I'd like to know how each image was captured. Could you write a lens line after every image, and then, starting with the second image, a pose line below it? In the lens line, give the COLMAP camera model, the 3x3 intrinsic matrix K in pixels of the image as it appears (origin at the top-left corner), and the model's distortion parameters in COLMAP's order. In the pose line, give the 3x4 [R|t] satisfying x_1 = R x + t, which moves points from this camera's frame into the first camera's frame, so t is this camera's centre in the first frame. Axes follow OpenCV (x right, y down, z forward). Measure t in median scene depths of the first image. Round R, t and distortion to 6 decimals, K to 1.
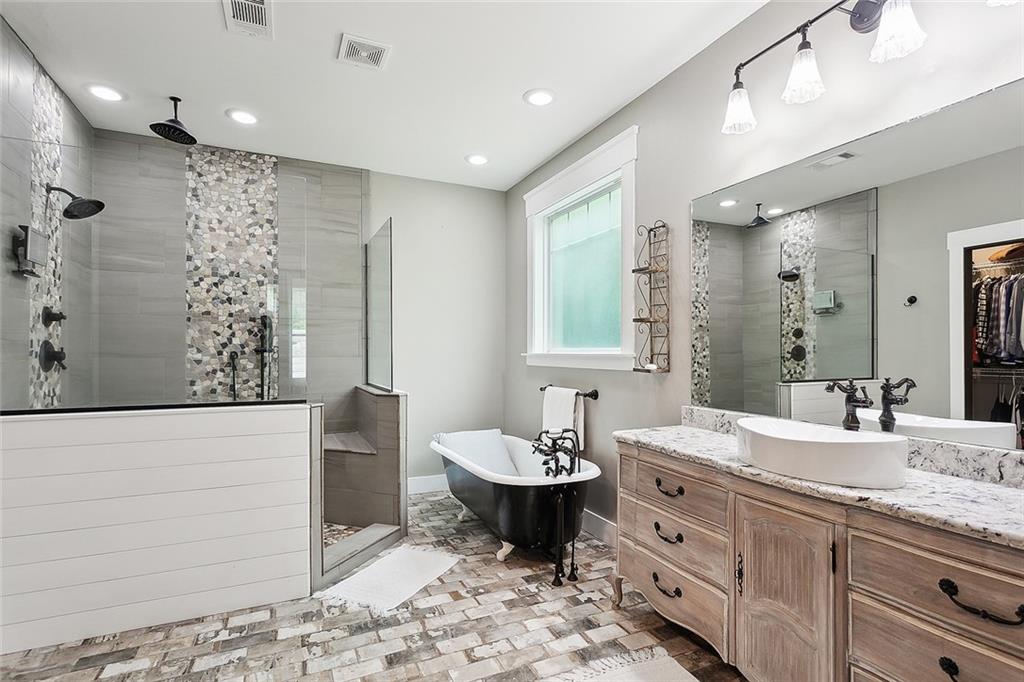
lens RADIAL K [[488.4, 0, 510.8], [0, 488.4, 347.6], [0, 0, 1]] dist [0.002671, 0.000420]
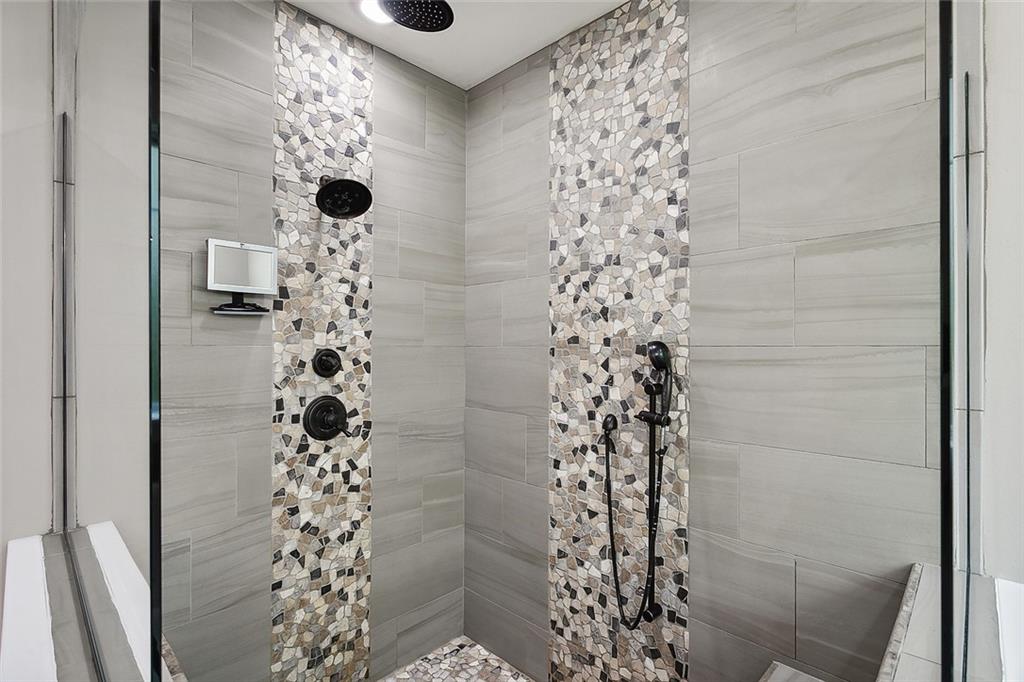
lens RADIAL K [[488.4, 0, 510.8], [0, 488.4, 347.6], [0, 0, 1]] dist [0.002671, 0.000420]
pose [[0.350013, 0.001927, -0.936743, -0.134545], [0.004528, 0.999983, 0.003749, -0.063541], [0.936734, -0.005554, 0.349998, 0.733508]]
